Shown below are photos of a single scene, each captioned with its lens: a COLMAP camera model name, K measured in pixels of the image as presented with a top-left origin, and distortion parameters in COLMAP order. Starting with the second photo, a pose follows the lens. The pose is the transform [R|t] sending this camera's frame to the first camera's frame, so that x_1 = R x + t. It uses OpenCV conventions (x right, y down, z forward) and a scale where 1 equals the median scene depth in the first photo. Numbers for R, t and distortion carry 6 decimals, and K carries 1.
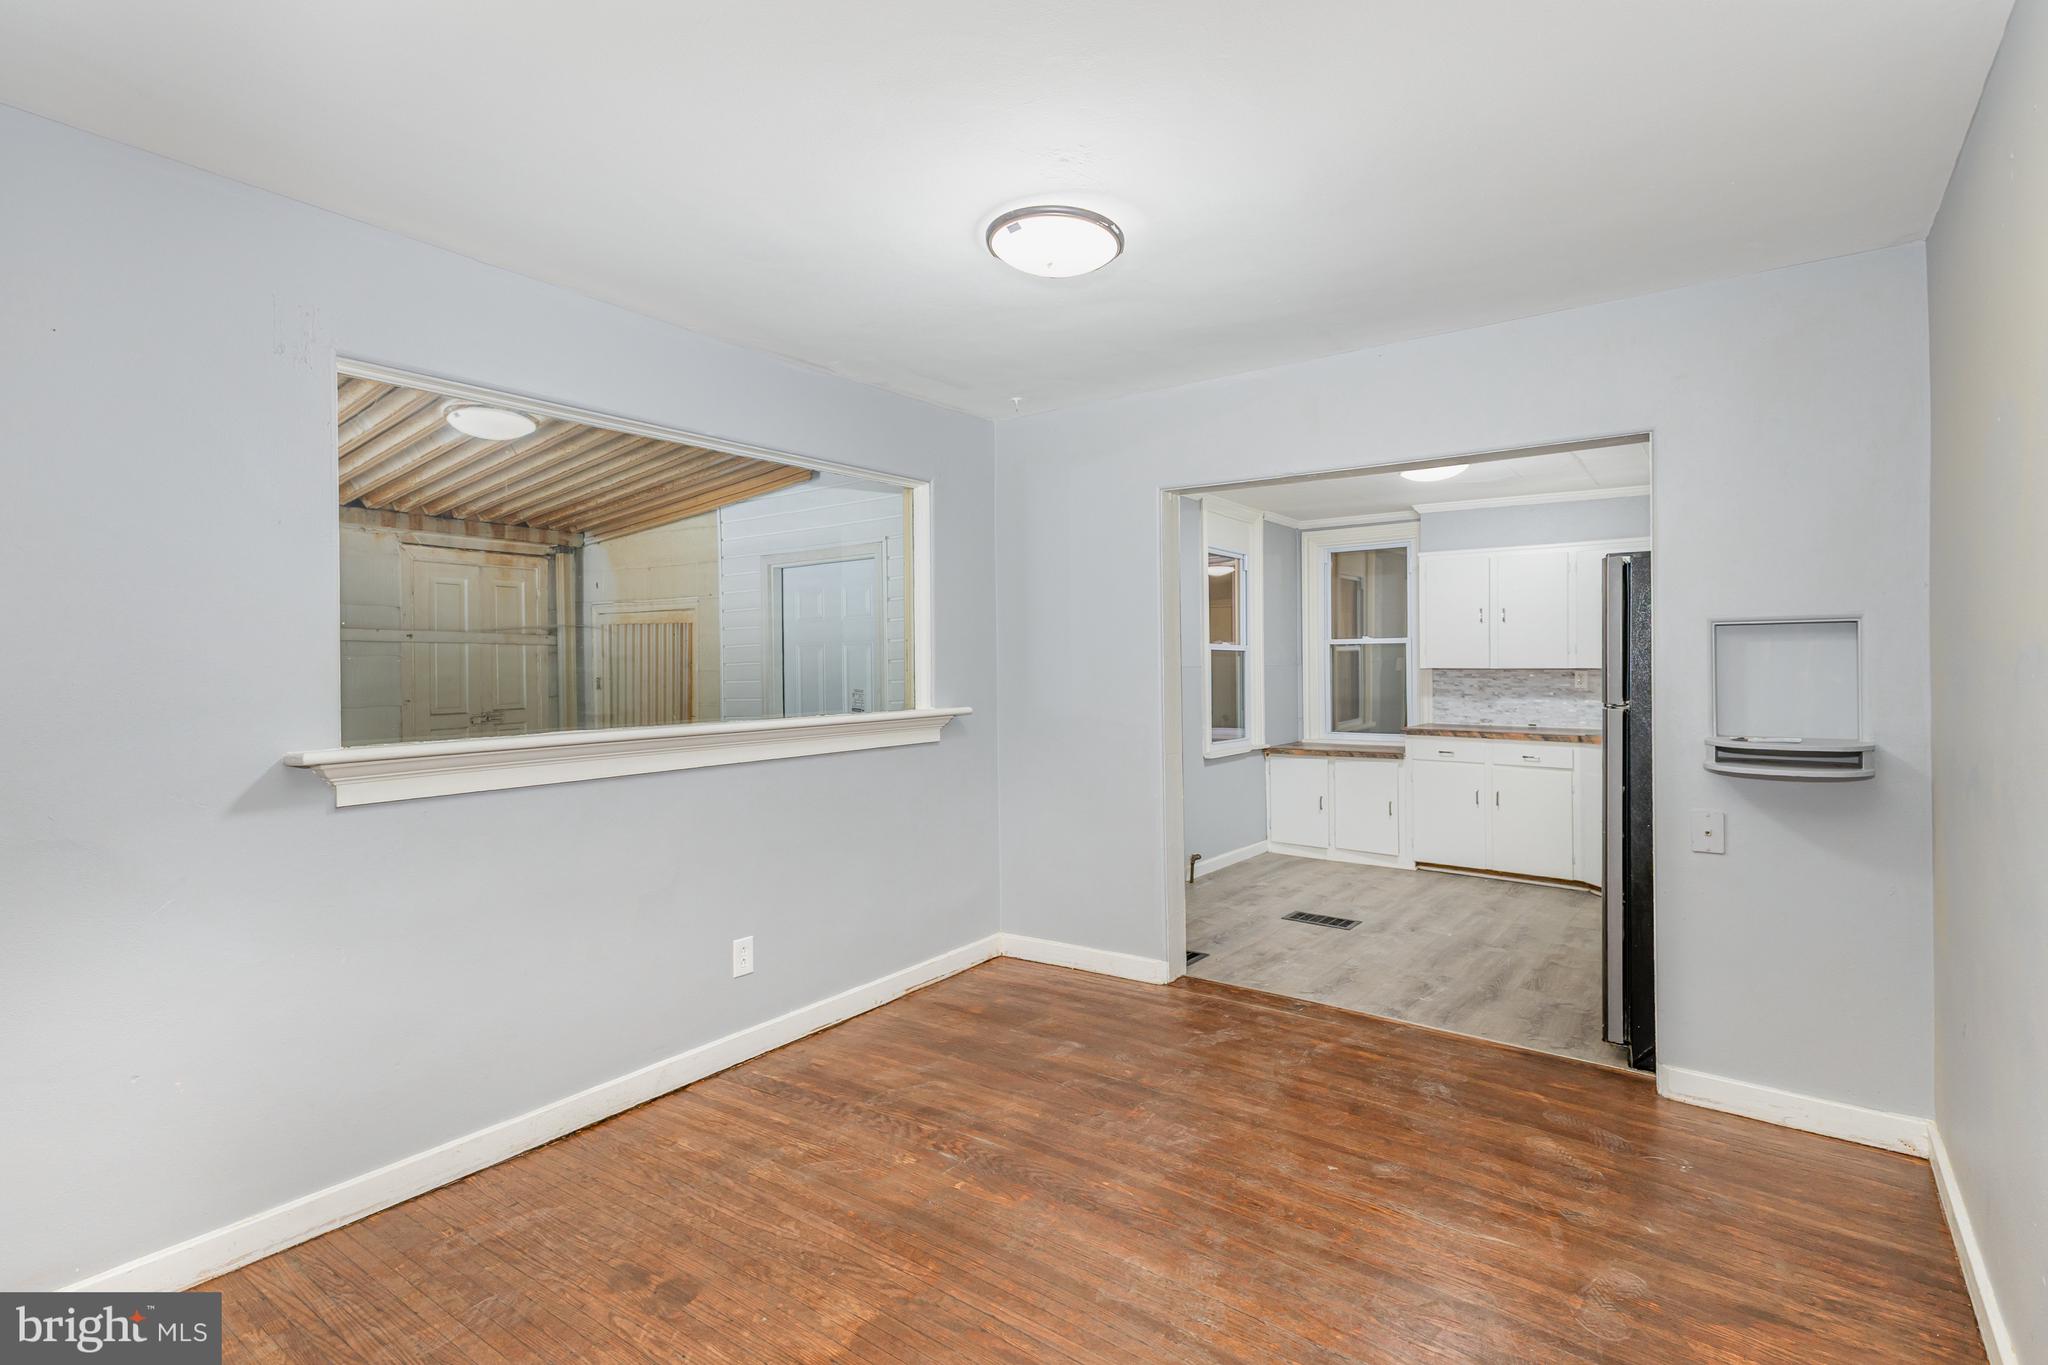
lens RADIAL K [[999.0, 0, 1021.5], [0, 999.0, 660.7], [0, 0, 1]] dist [0.001783, 0.000247]
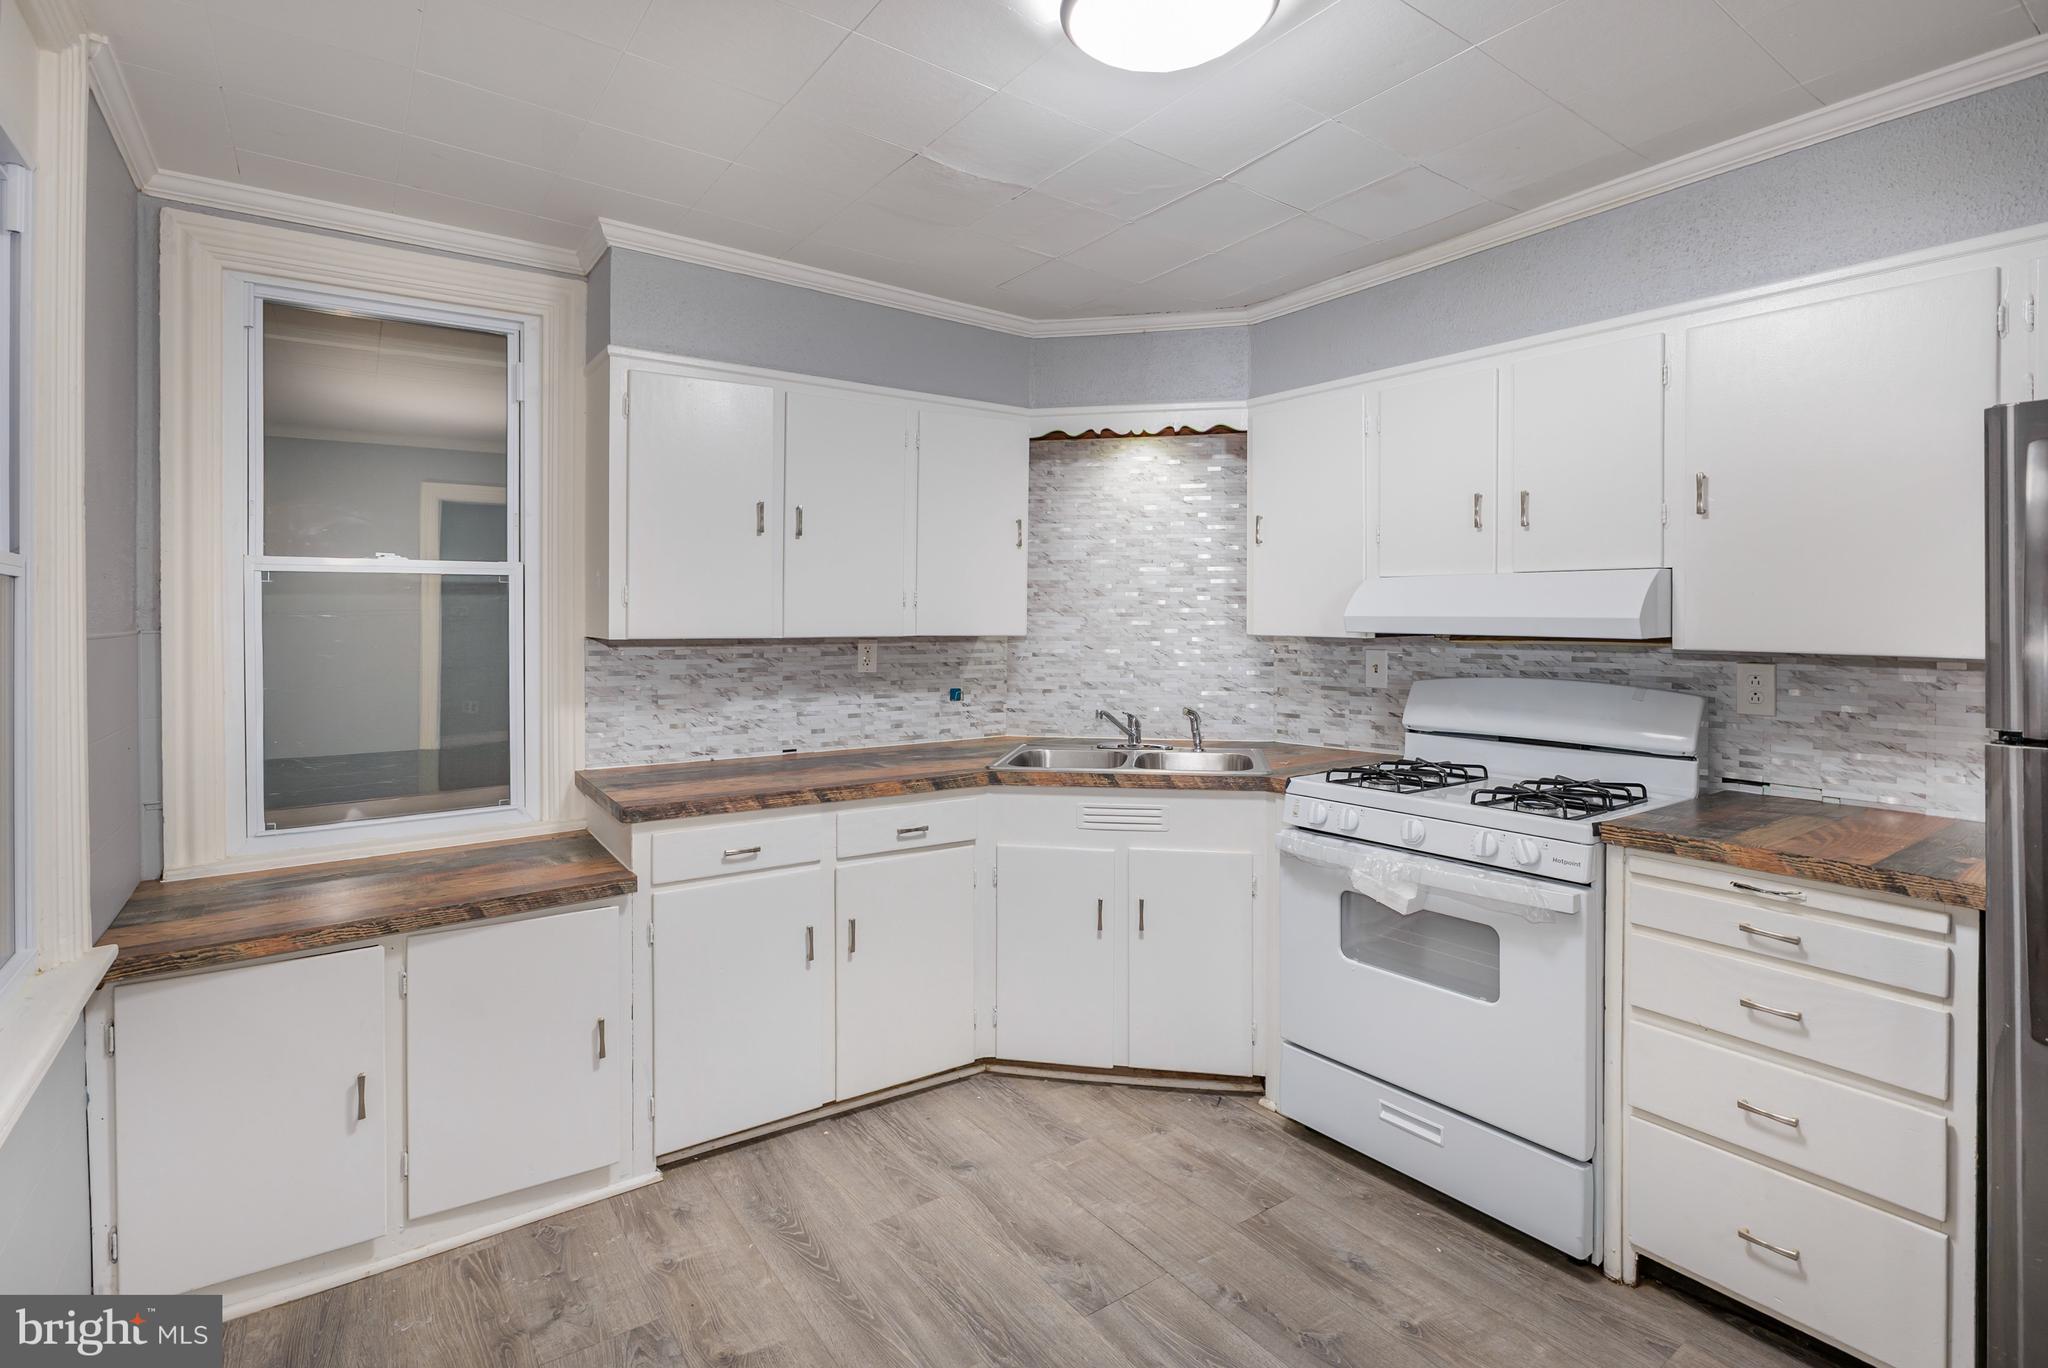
lens RADIAL K [[956.8, 0, 1026.3], [0, 956.8, 626.9], [0, 0, 1]] dist [-0.004367, -0.001422]
pose [[0.309165, -0.002399, 0.951005, 0.025018], [0.000802, 0.999997, 0.002261, 0.000546], [-0.951008, 0.000064, 0.309166, 0.197438]]
